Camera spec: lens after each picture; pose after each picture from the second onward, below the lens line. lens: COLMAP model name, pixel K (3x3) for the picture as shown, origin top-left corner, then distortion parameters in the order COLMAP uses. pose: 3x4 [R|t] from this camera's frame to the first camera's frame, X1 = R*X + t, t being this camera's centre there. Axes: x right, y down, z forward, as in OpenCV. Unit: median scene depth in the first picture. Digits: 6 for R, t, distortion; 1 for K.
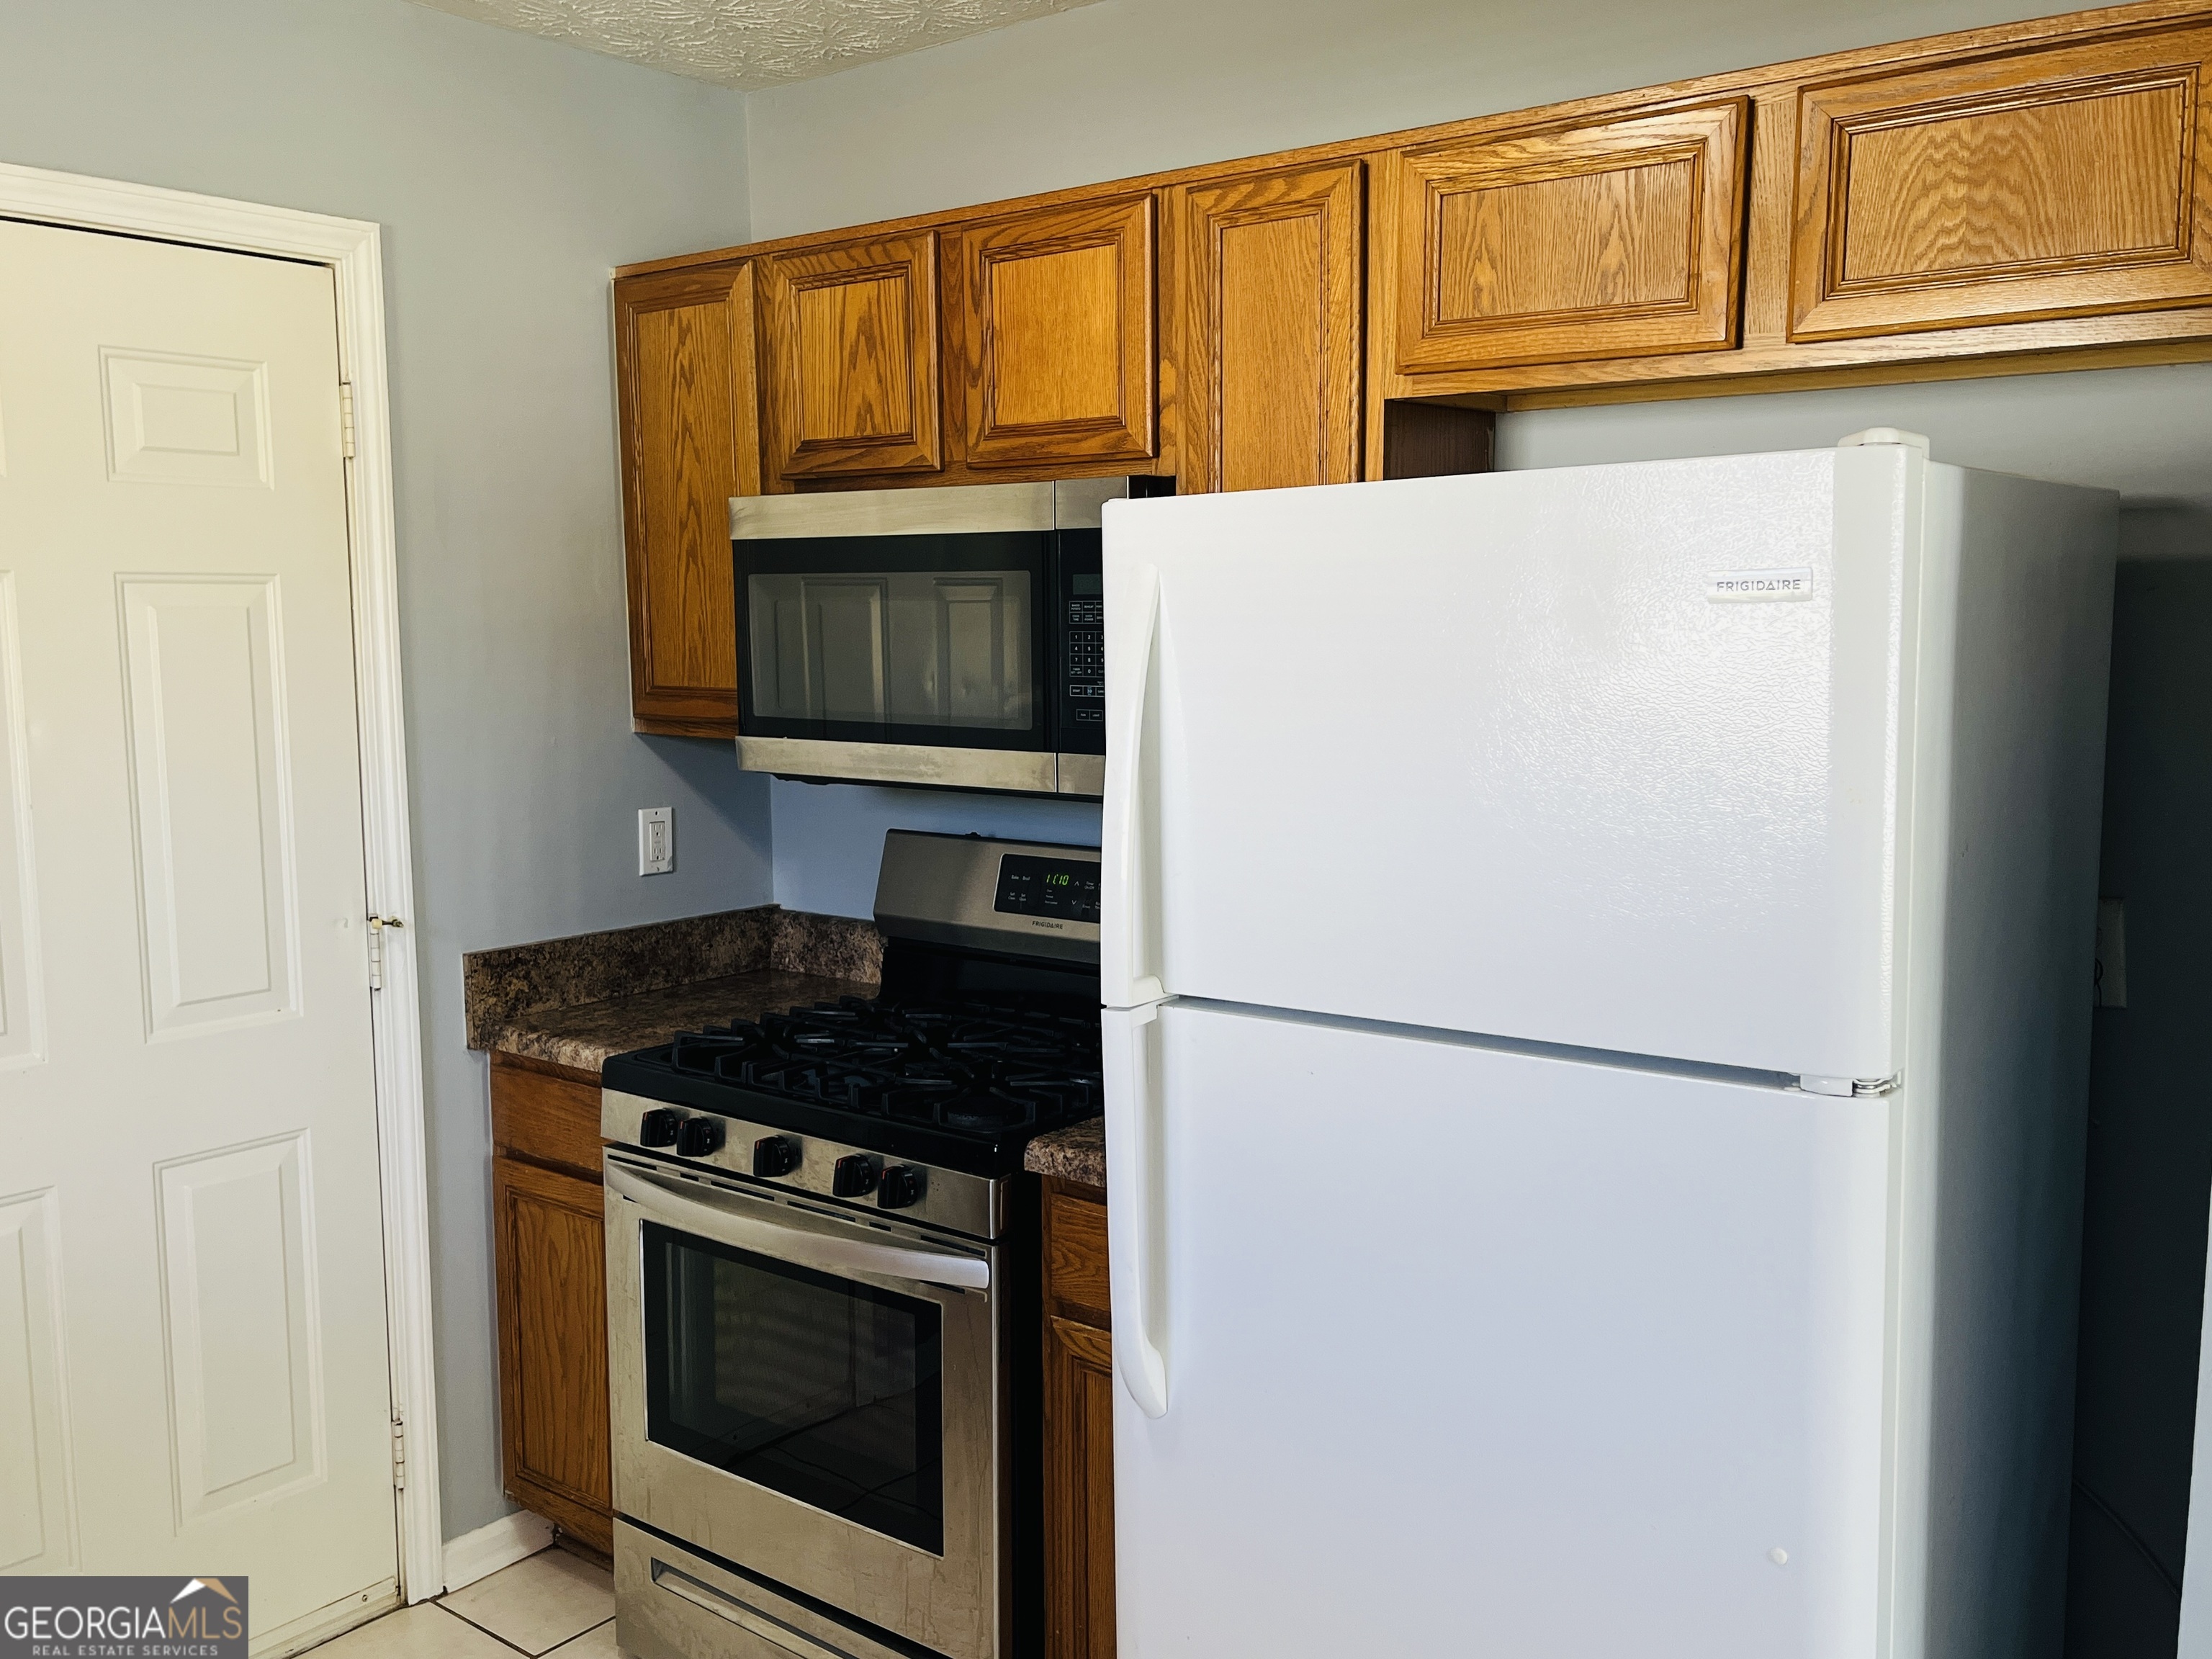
lens RADIAL K [[1937.2, 0, 1106.0], [0, 1937.2, 829.5], [0, 0, 1]] dist [0.036054, -0.017700]
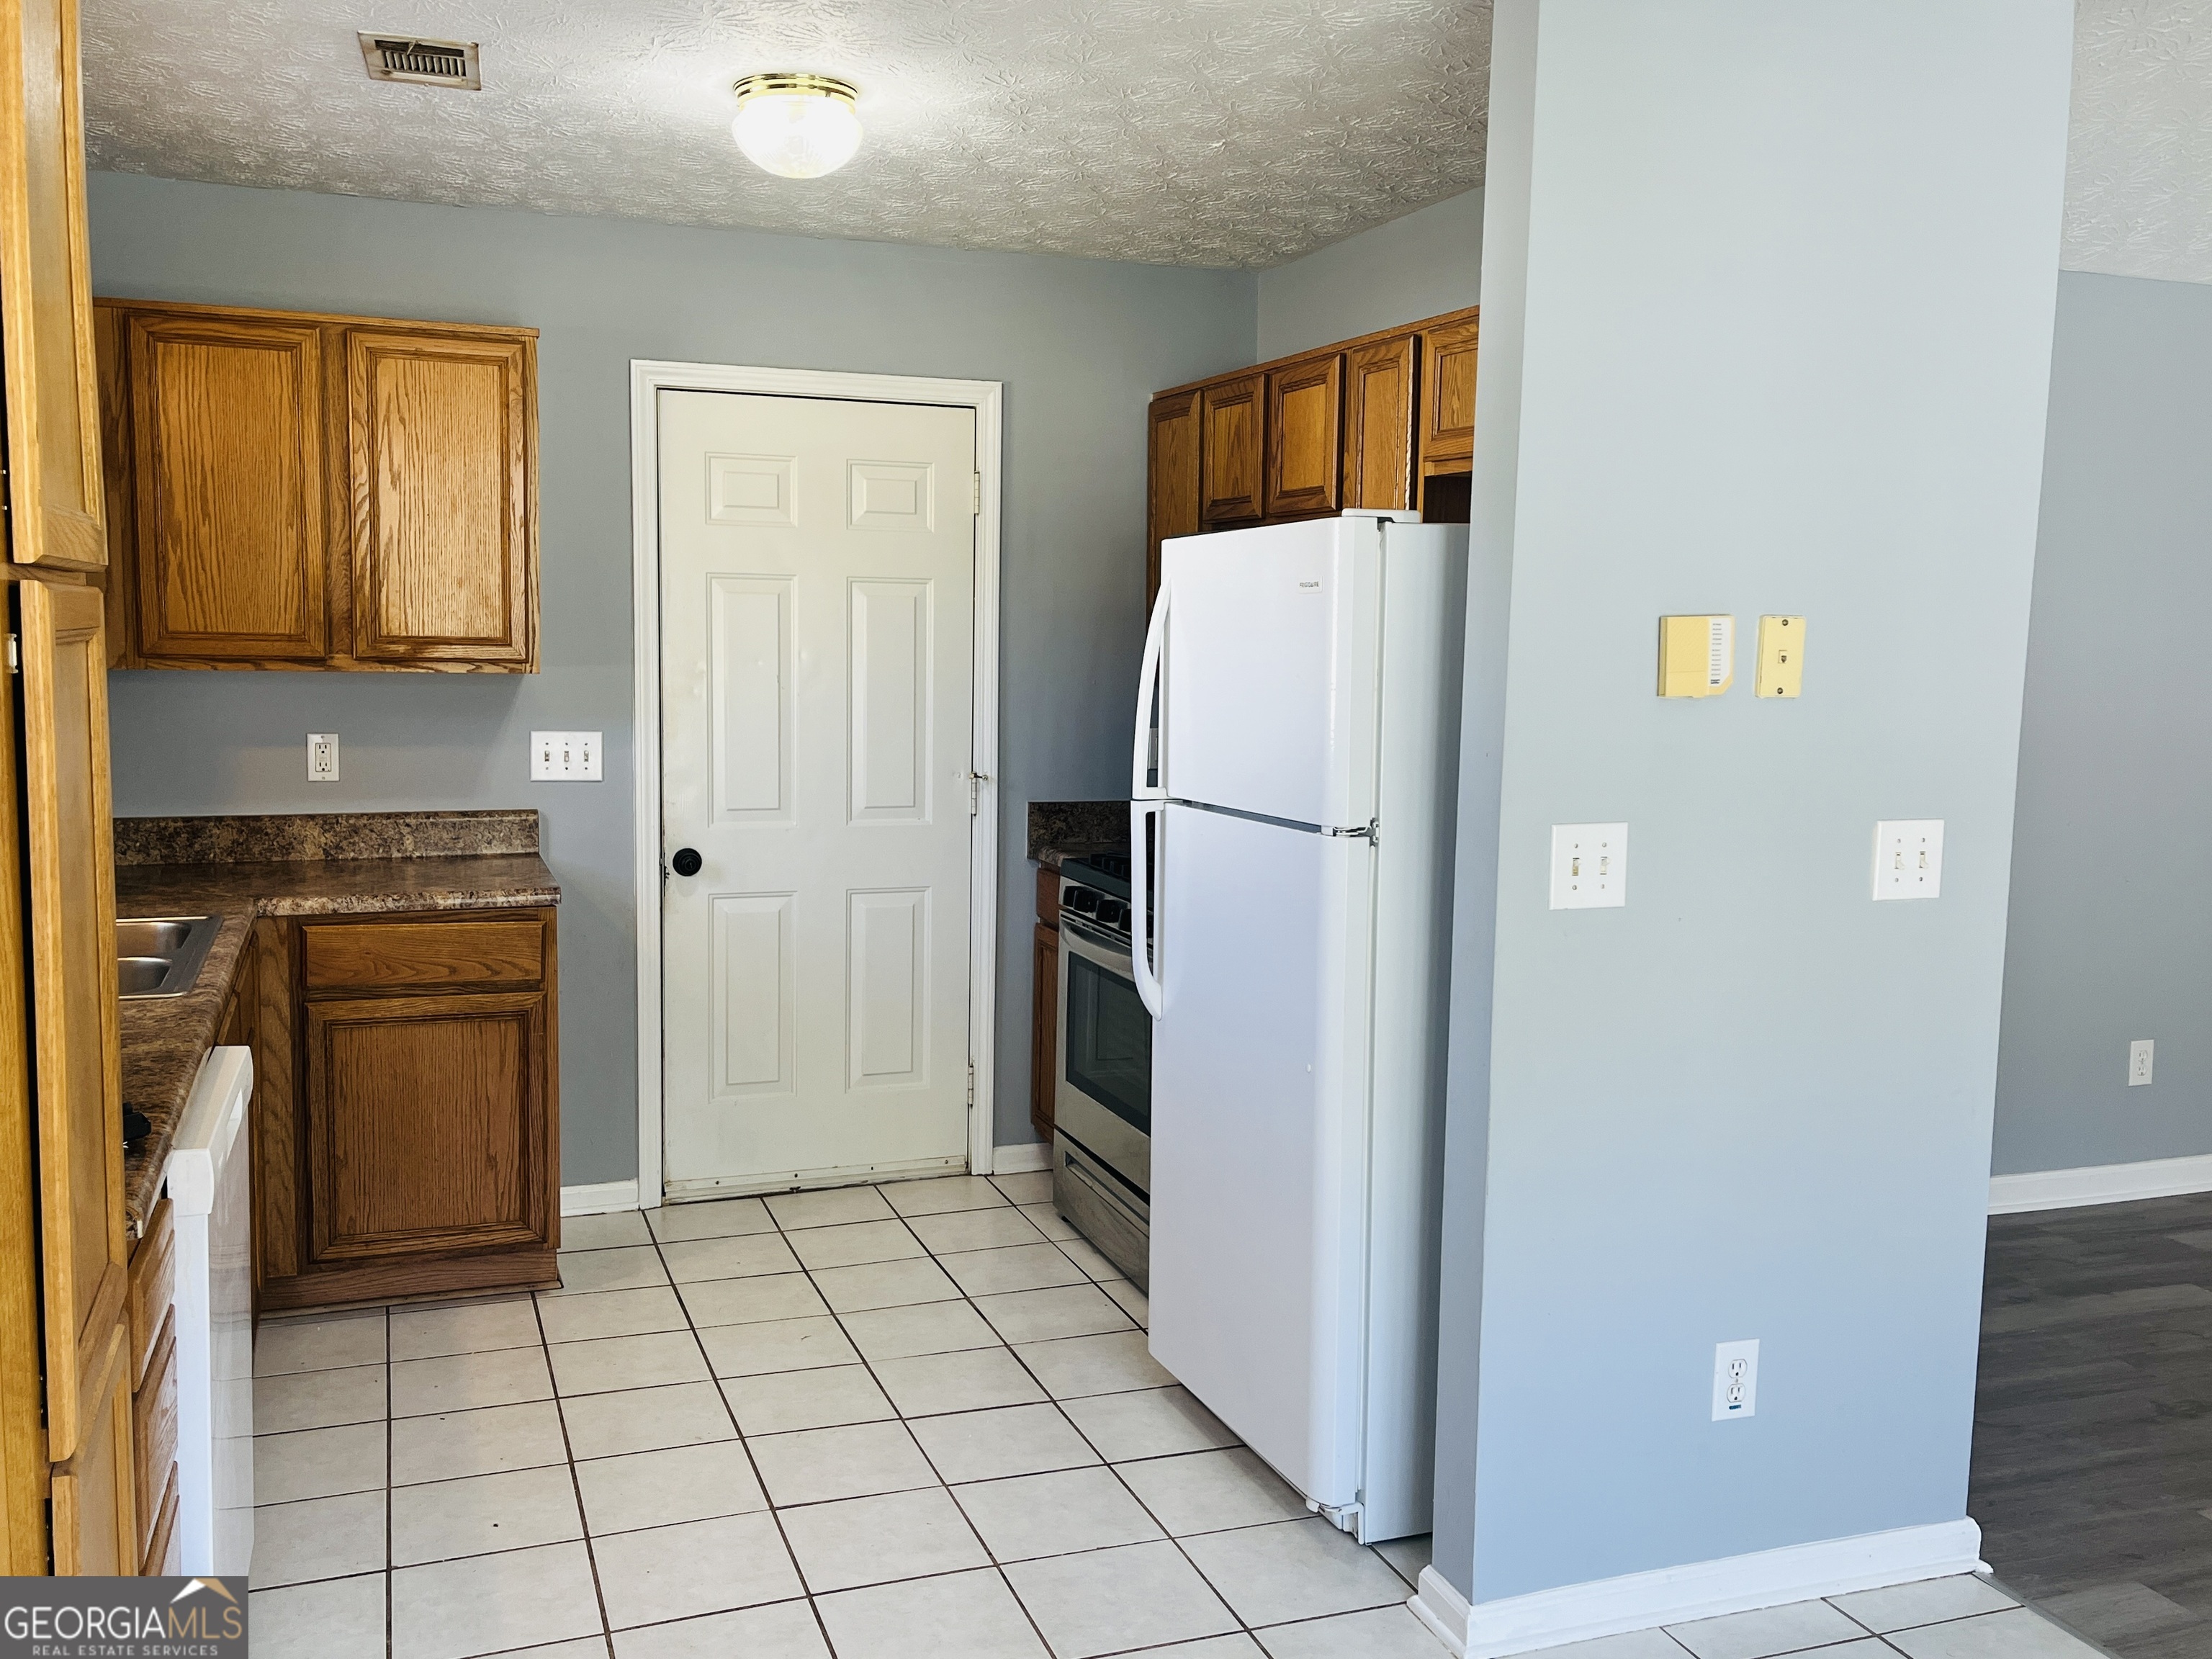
lens RADIAL K [[1993.3, 0, 1106.0], [0, 1993.3, 829.5], [0, 0, 1]] dist [0.054240, -0.018899]
pose [[0.849180, 0.074915, -0.522763, 0.699017], [-0.082740, 0.996536, 0.008404, 0.073300], [0.521581, 0.036117, 0.852437, -0.493722]]
